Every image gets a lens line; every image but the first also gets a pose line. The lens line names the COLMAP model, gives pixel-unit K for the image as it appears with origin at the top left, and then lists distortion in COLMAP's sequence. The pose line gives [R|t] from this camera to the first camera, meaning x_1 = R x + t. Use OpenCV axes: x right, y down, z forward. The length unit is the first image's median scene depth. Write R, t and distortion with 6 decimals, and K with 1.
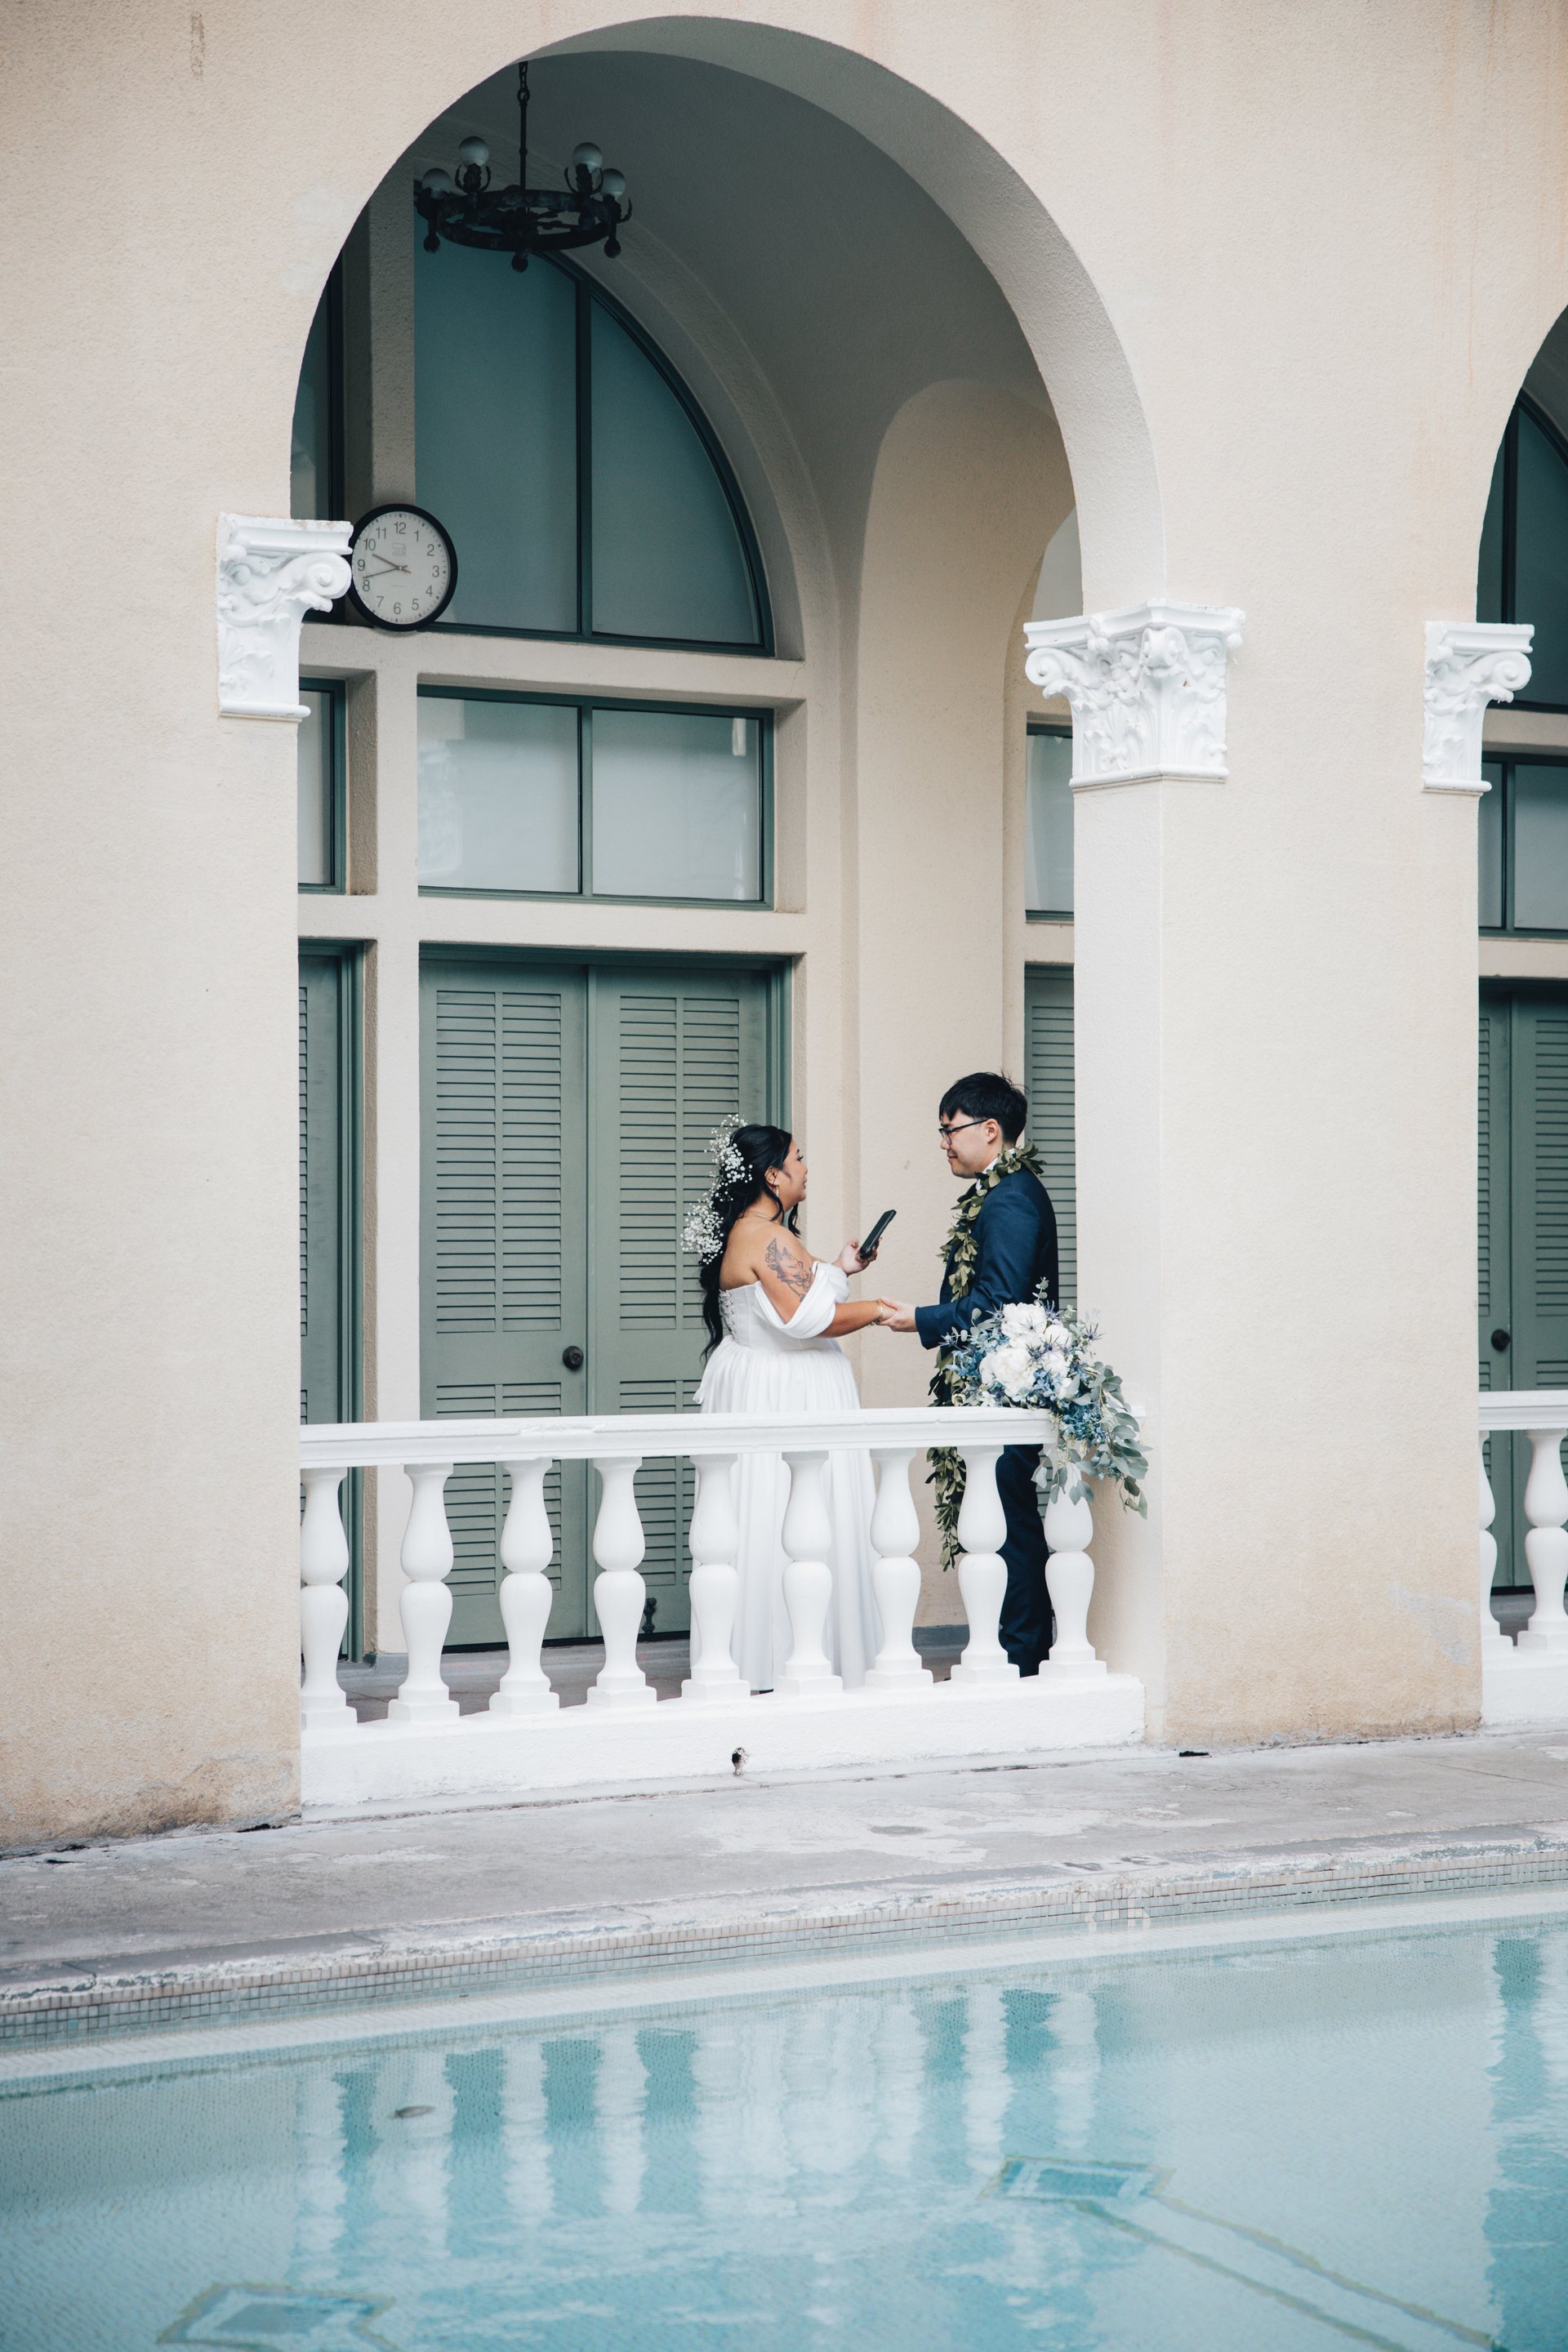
lens RADIAL K [[4769.0, 0, 784.1], [0, 4769.0, 1220.9], [0, 0, 1]] dist [0.275275, -0.053992]
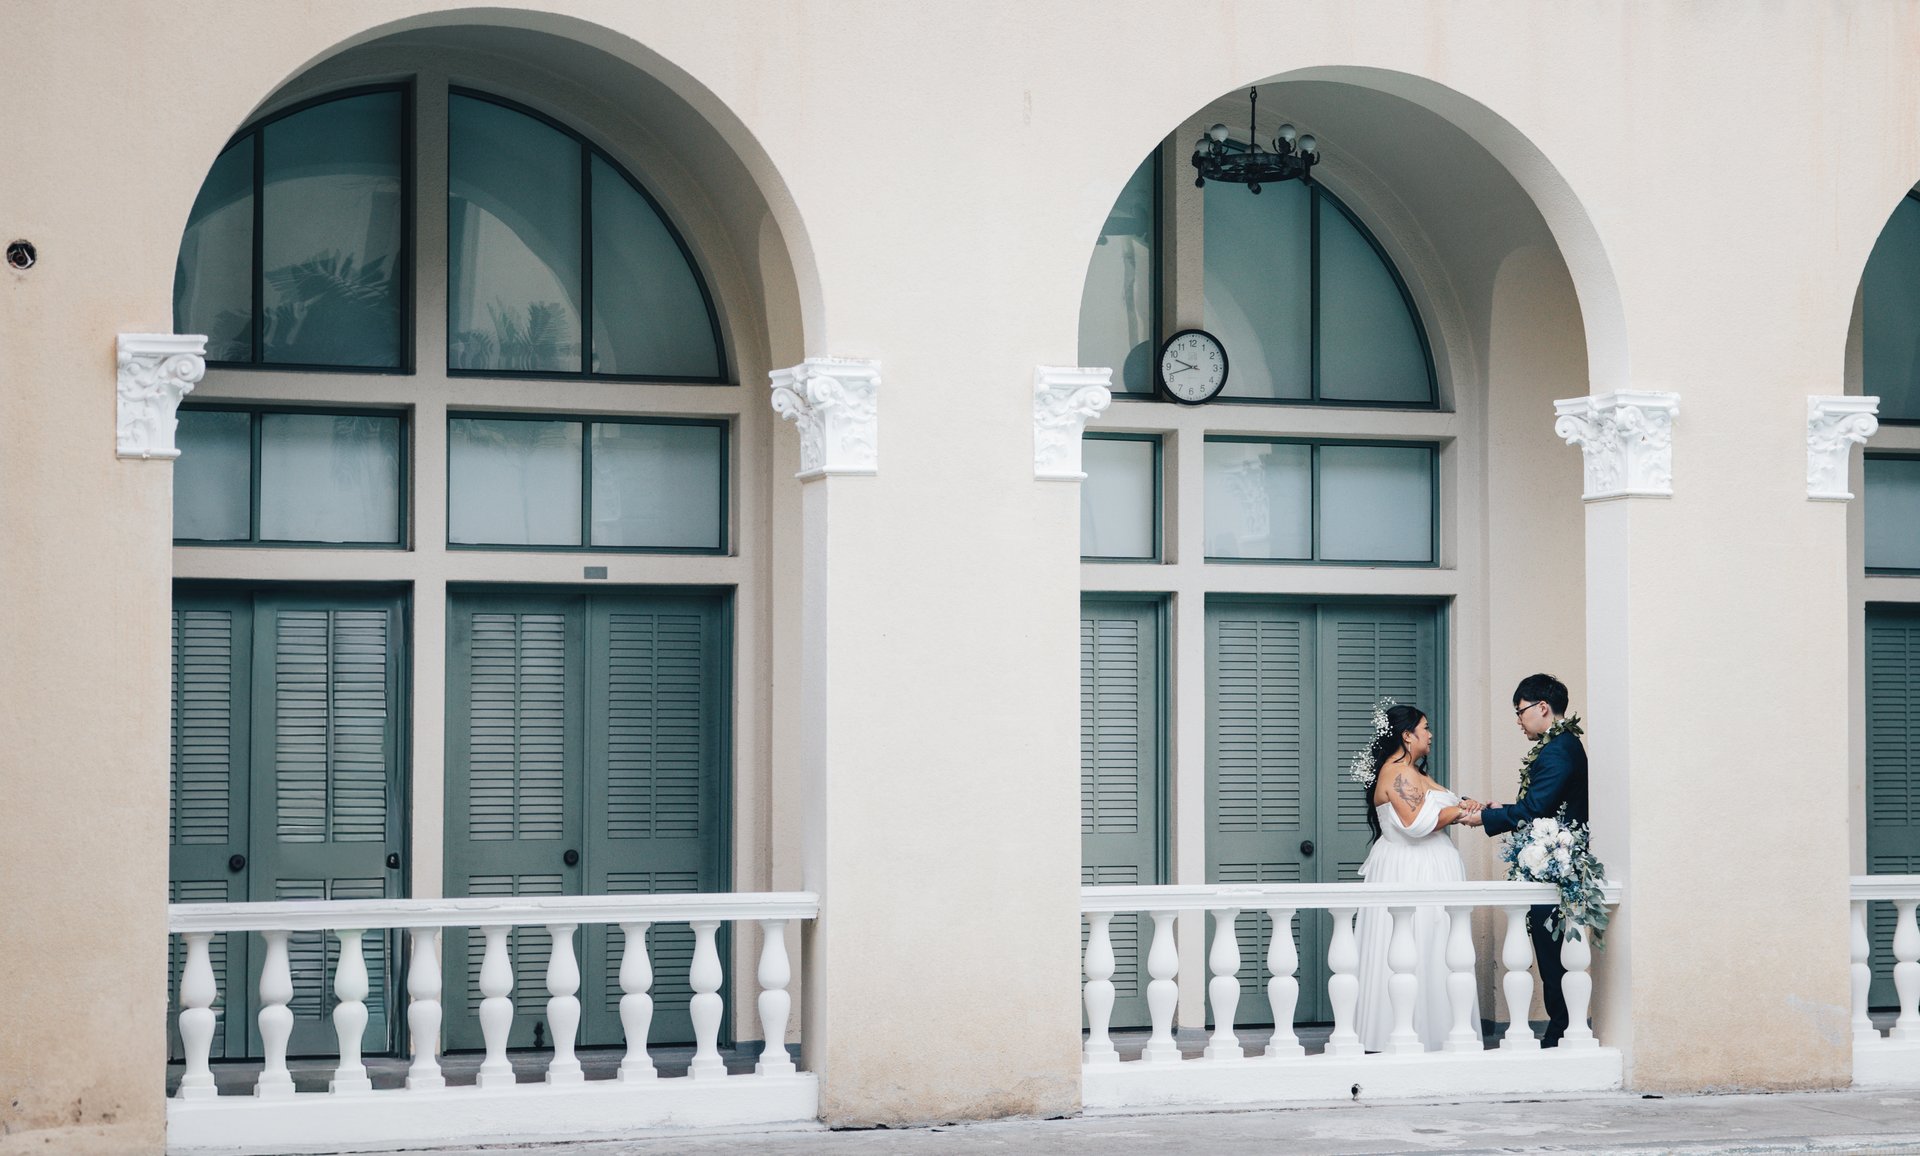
lens RADIAL K [[3850.4, 0, 960.0], [0, 3850.4, 578.0], [0, 0, 1]] dist [0.030887, 0.042463]
pose [[0.973514, -0.006413, -0.228539, 0.154970], [-0.002406, 0.999264, -0.038289, -0.013614], [0.228617, 0.037825, 0.972781, -0.326106]]
